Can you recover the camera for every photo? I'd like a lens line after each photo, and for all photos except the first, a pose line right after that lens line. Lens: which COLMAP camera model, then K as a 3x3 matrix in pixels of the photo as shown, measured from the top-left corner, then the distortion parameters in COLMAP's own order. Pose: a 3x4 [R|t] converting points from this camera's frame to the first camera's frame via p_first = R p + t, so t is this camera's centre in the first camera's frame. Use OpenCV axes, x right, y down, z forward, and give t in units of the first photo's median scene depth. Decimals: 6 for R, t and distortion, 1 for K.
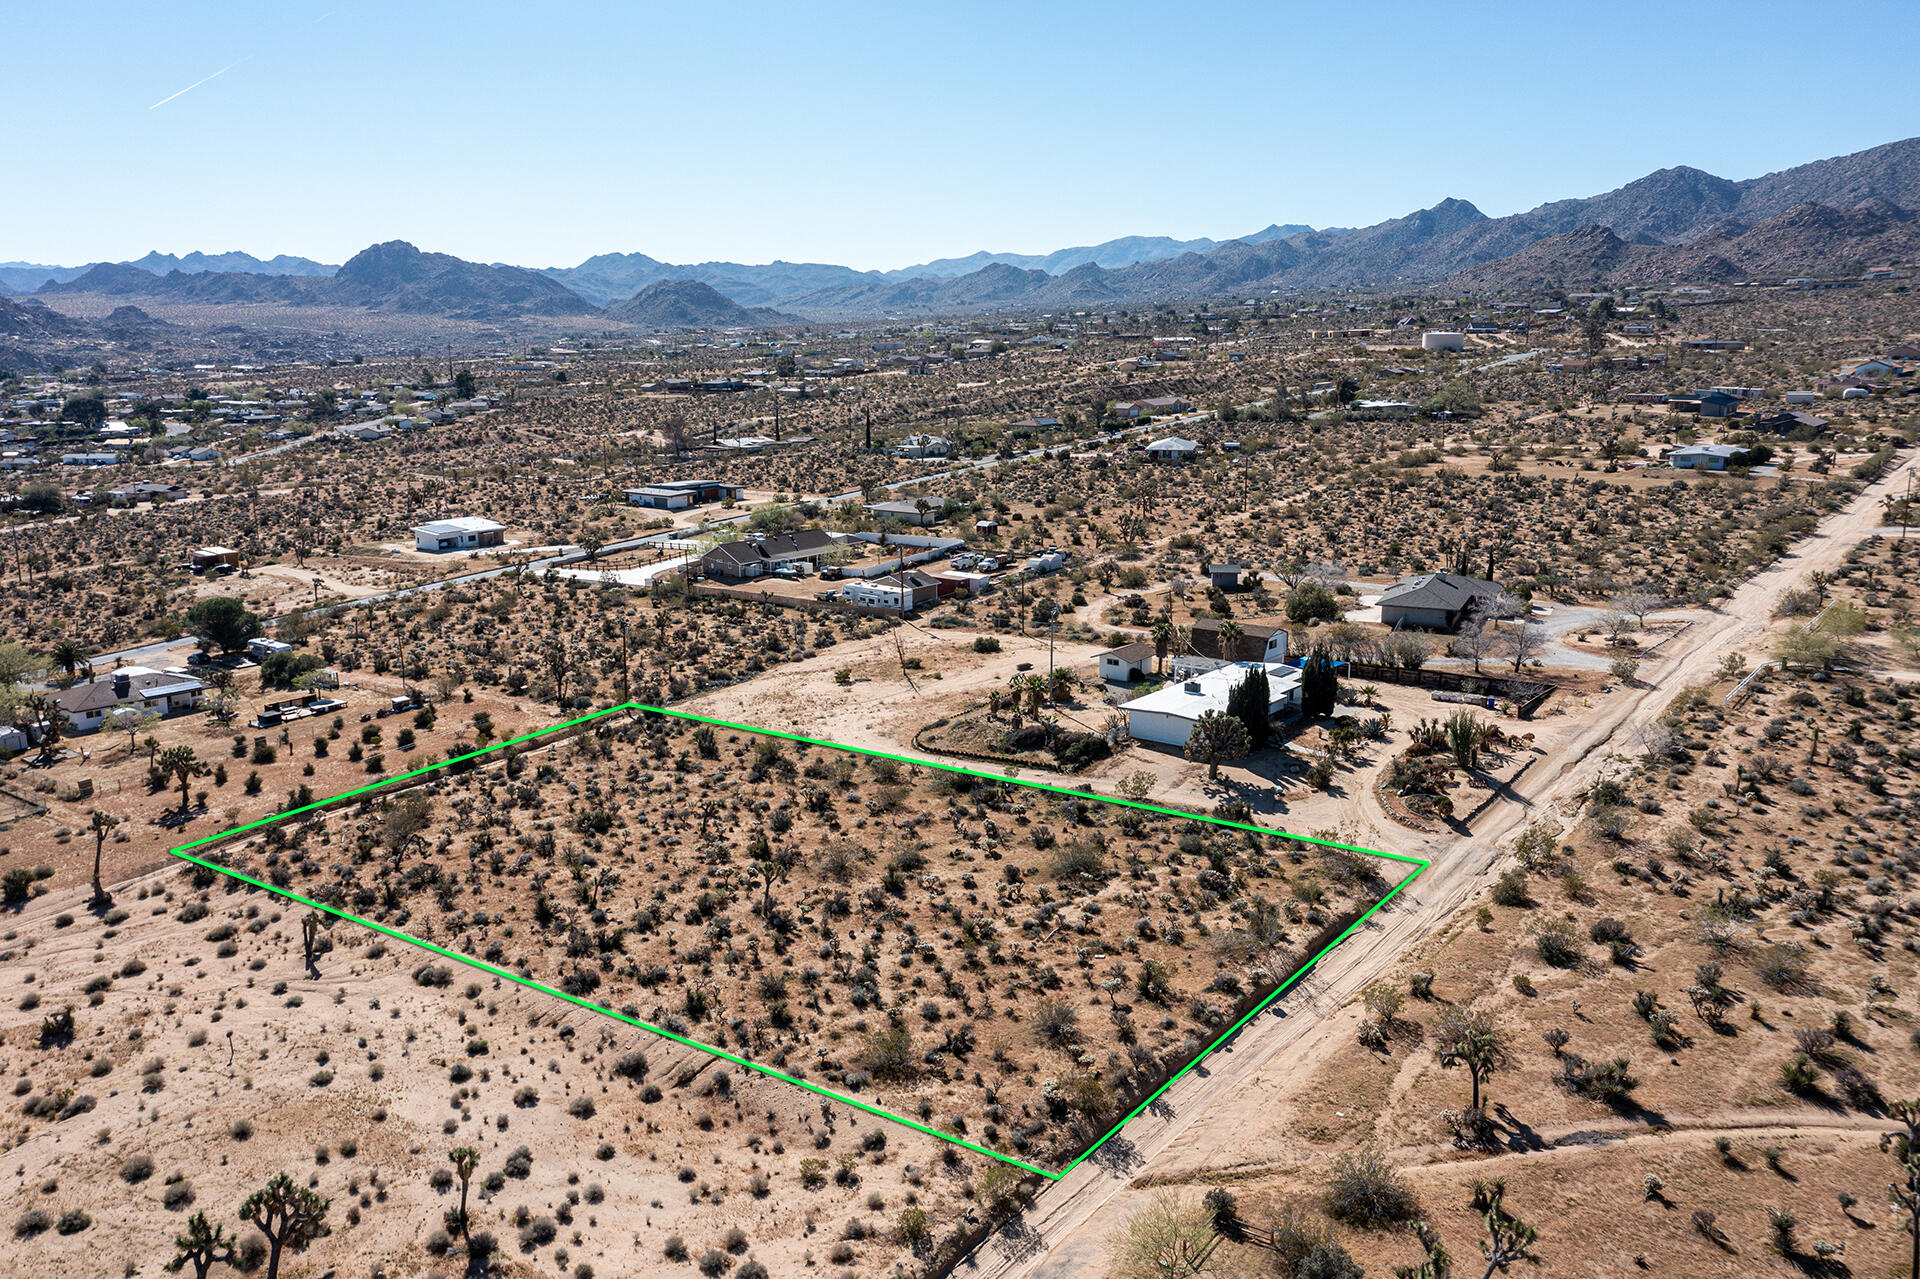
lens RADIAL K [[1518.0, 0, 960.0], [0, 1518.0, 639.5], [0, 0, 1]] dist [-0.001893, 0.005837]
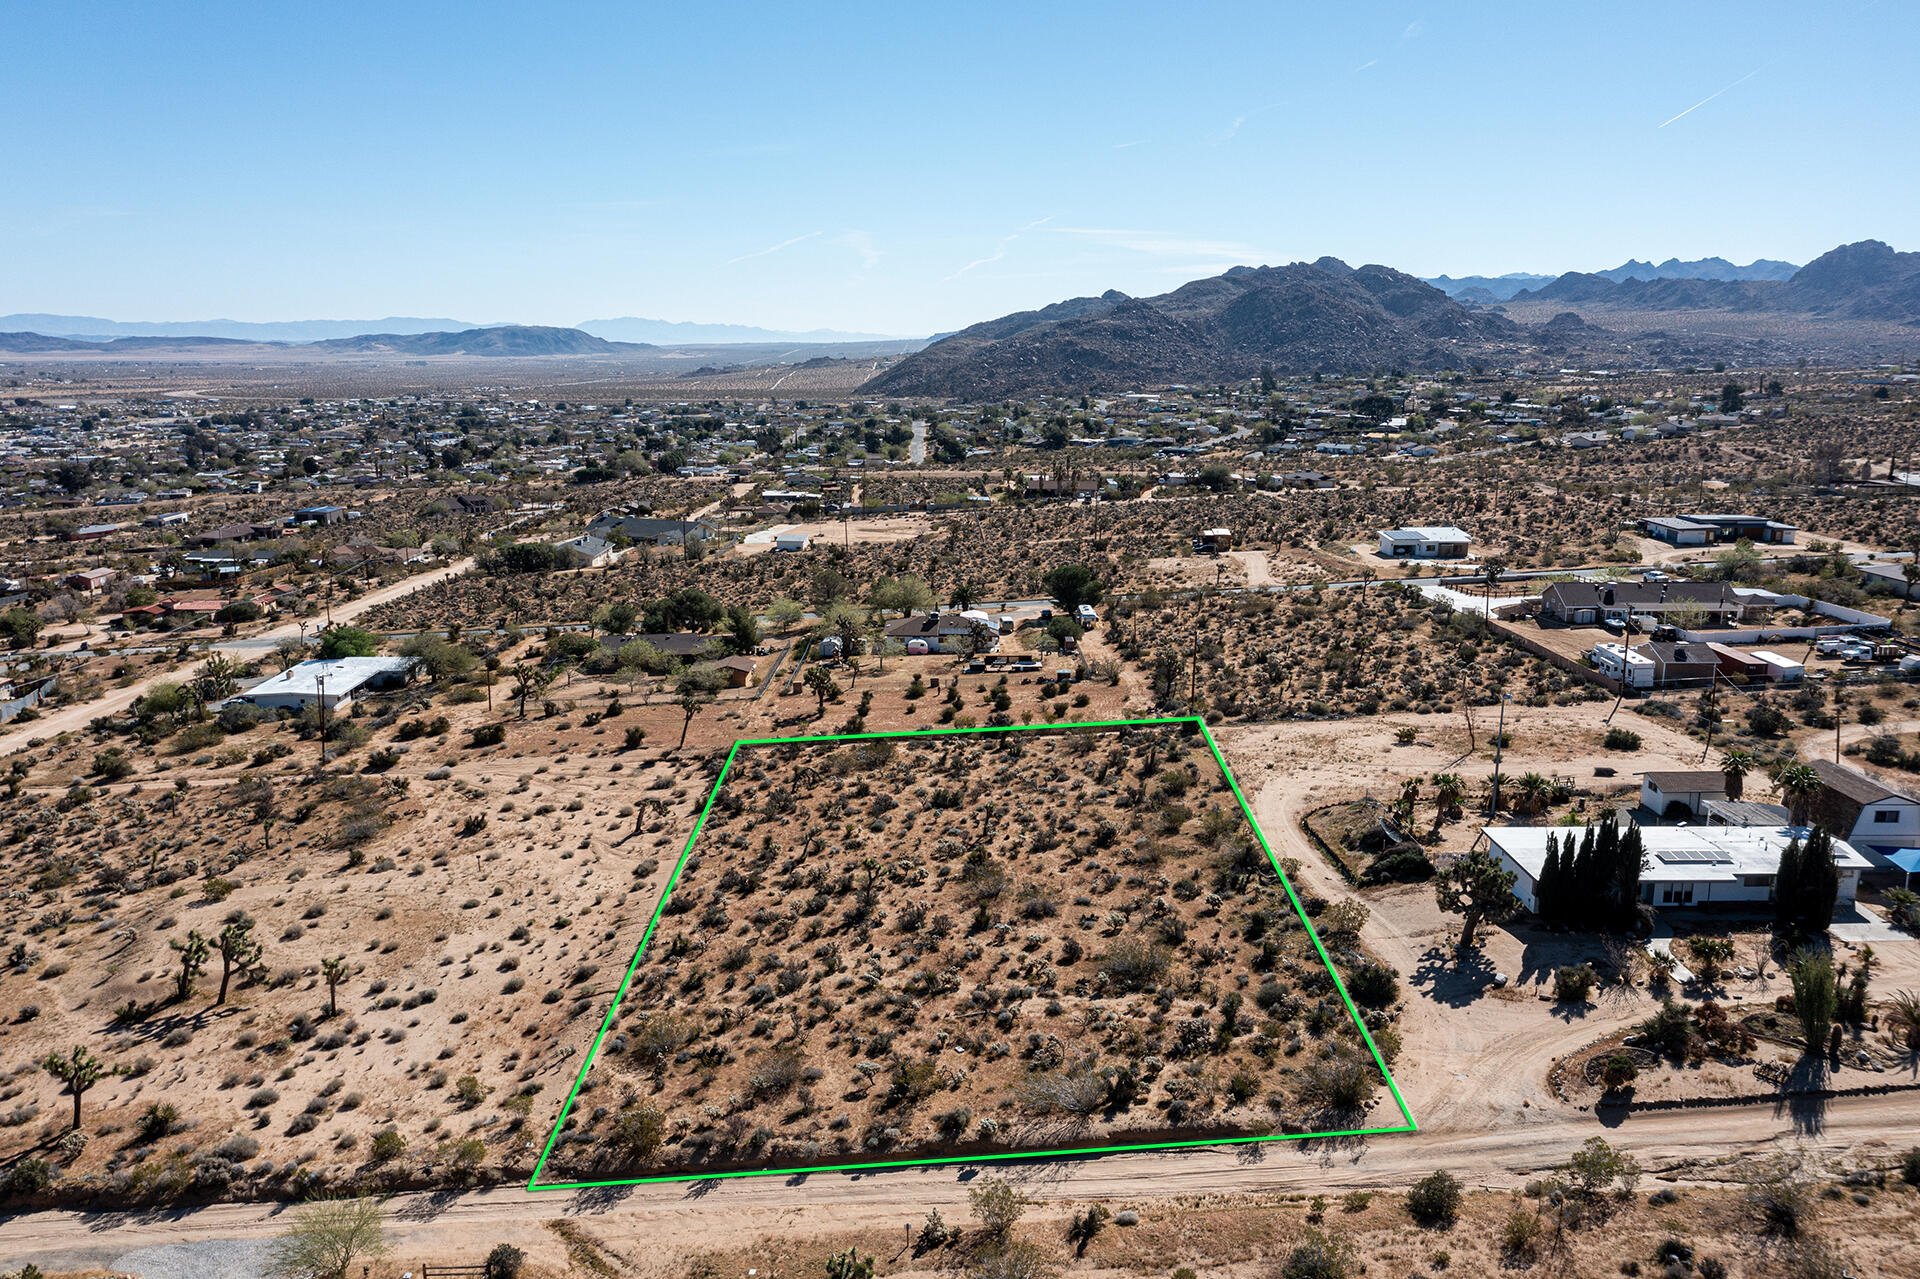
lens RADIAL K [[1511.3, 0, 960.0], [0, 1511.3, 639.5], [0, 0, 1]] dist [0.001666, 0.004253]
pose [[0.631410, 0.161563, -0.758432, 0.590539], [-0.163958, 0.983758, 0.073065, -0.073924], [0.757918, 0.078217, 0.647644, 0.337059]]
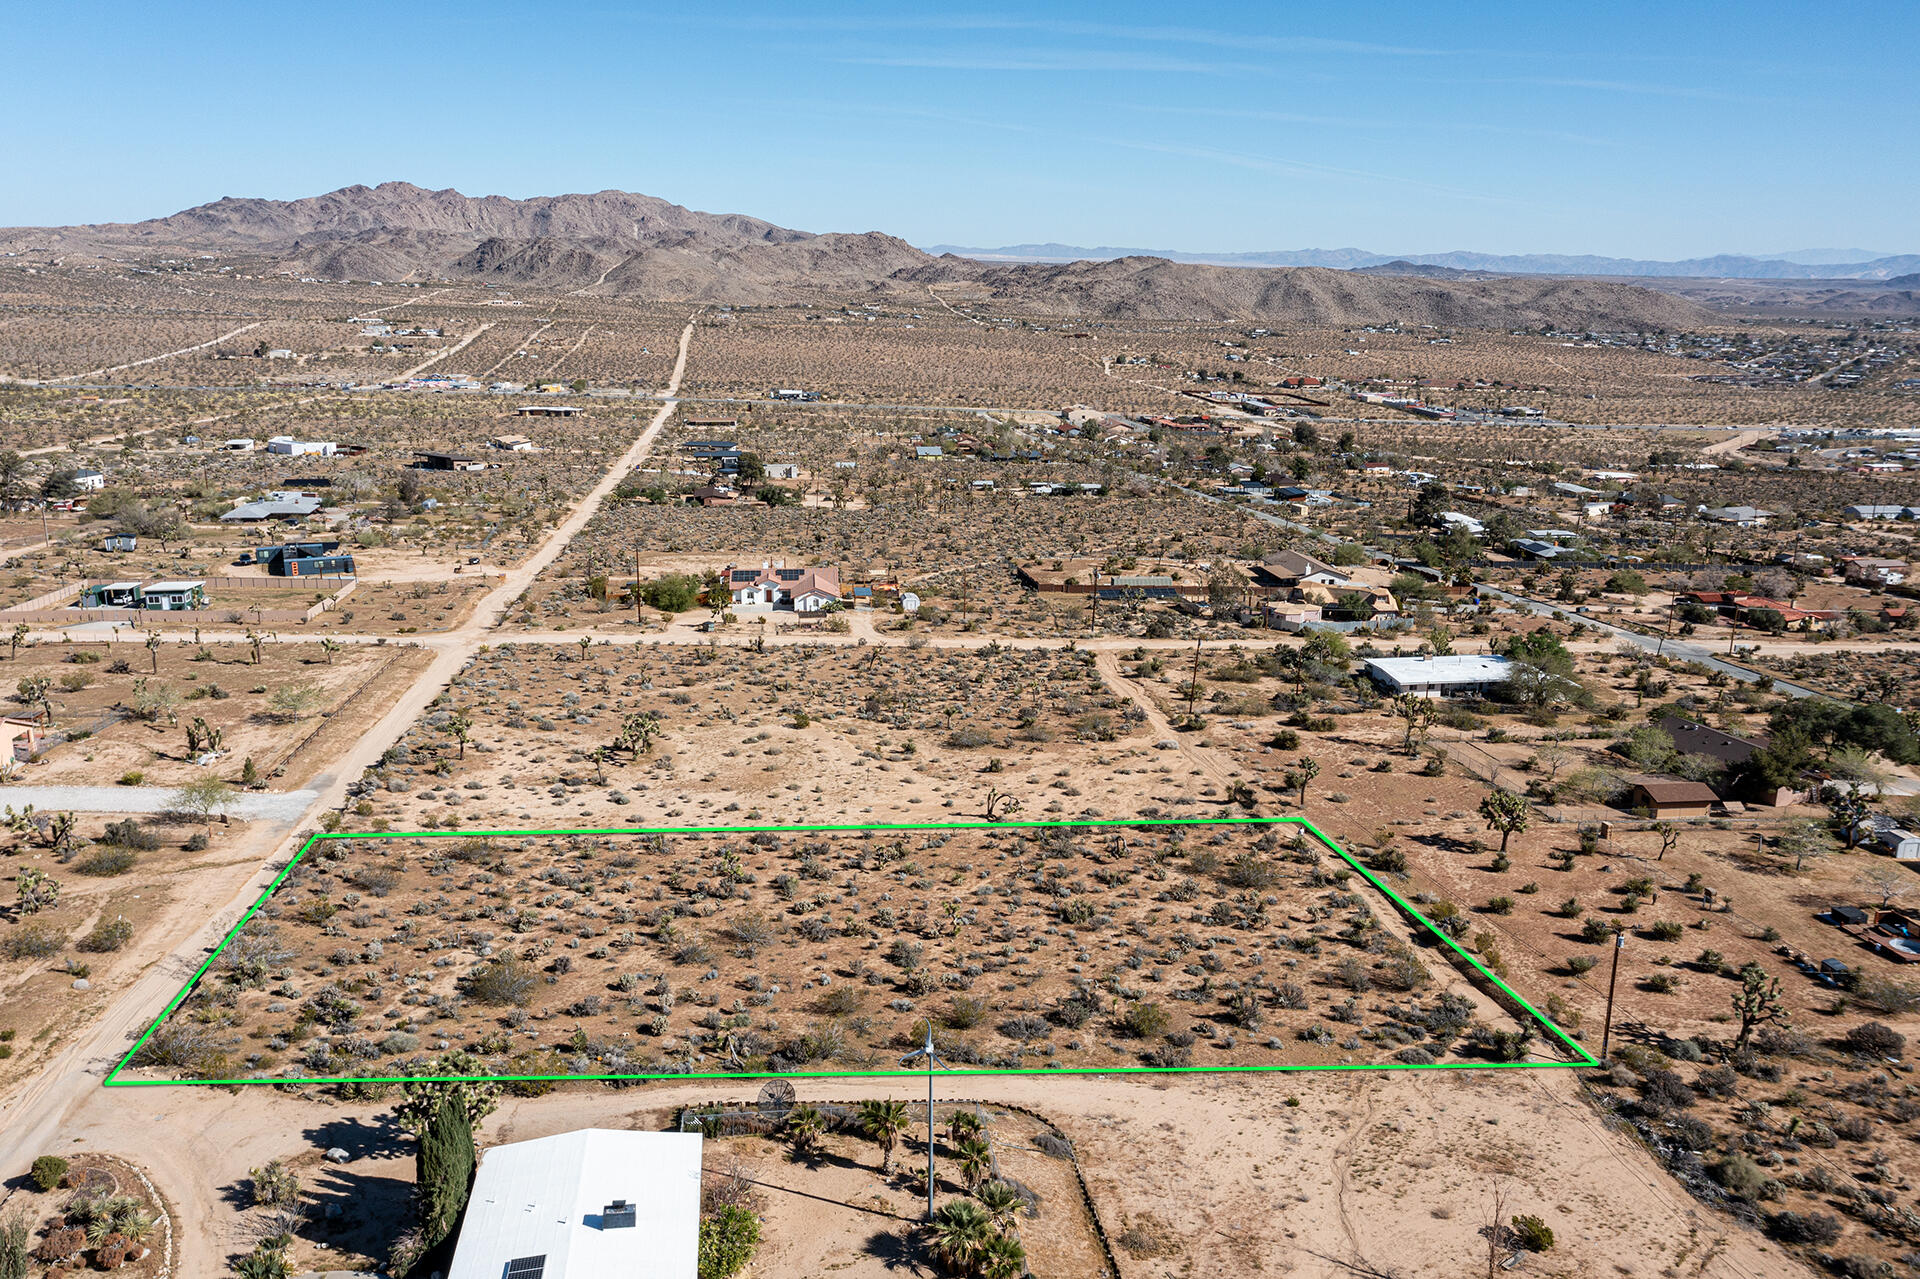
lens RADIAL K [[1511.3, 0, 960.0], [0, 1511.3, 639.5], [0, 0, 1]] dist [0.001666, 0.004253]
pose [[-0.689395, 0.173767, -0.703235, 0.452545], [-0.154113, 0.913394, 0.376776, -0.392247], [0.707802, 0.368125, -0.602909, 1.549145]]
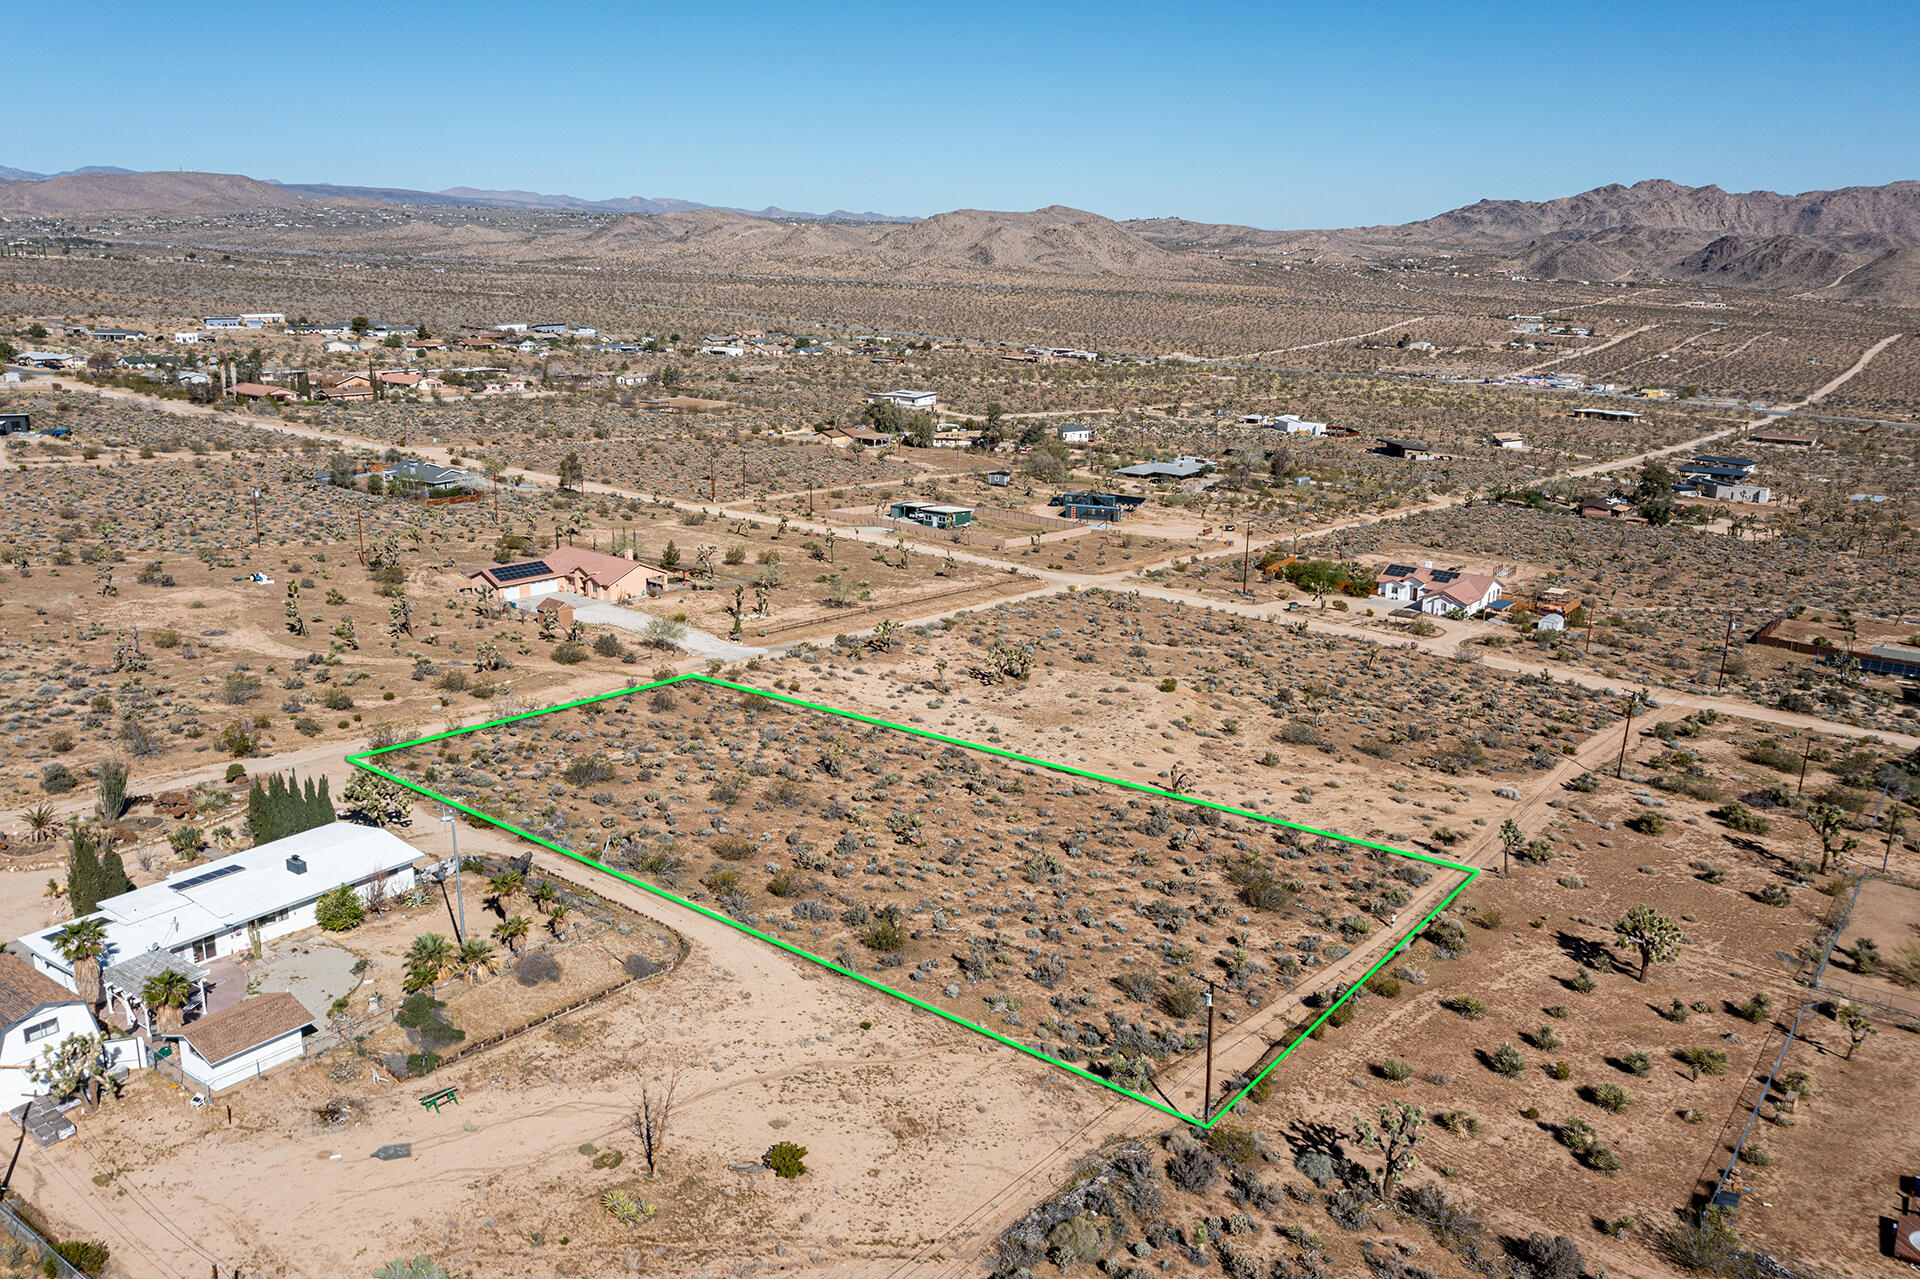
lens RADIAL K [[1511.3, 0, 960.0], [0, 1511.3, 639.5], [0, 0, 1]] dist [0.001666, 0.004253]
pose [[-0.999184, 0.002360, -0.040322, -0.160629], [-0.015778, 0.896171, 0.443428, -0.461218], [0.037182, 0.443702, -0.895402, 1.919612]]
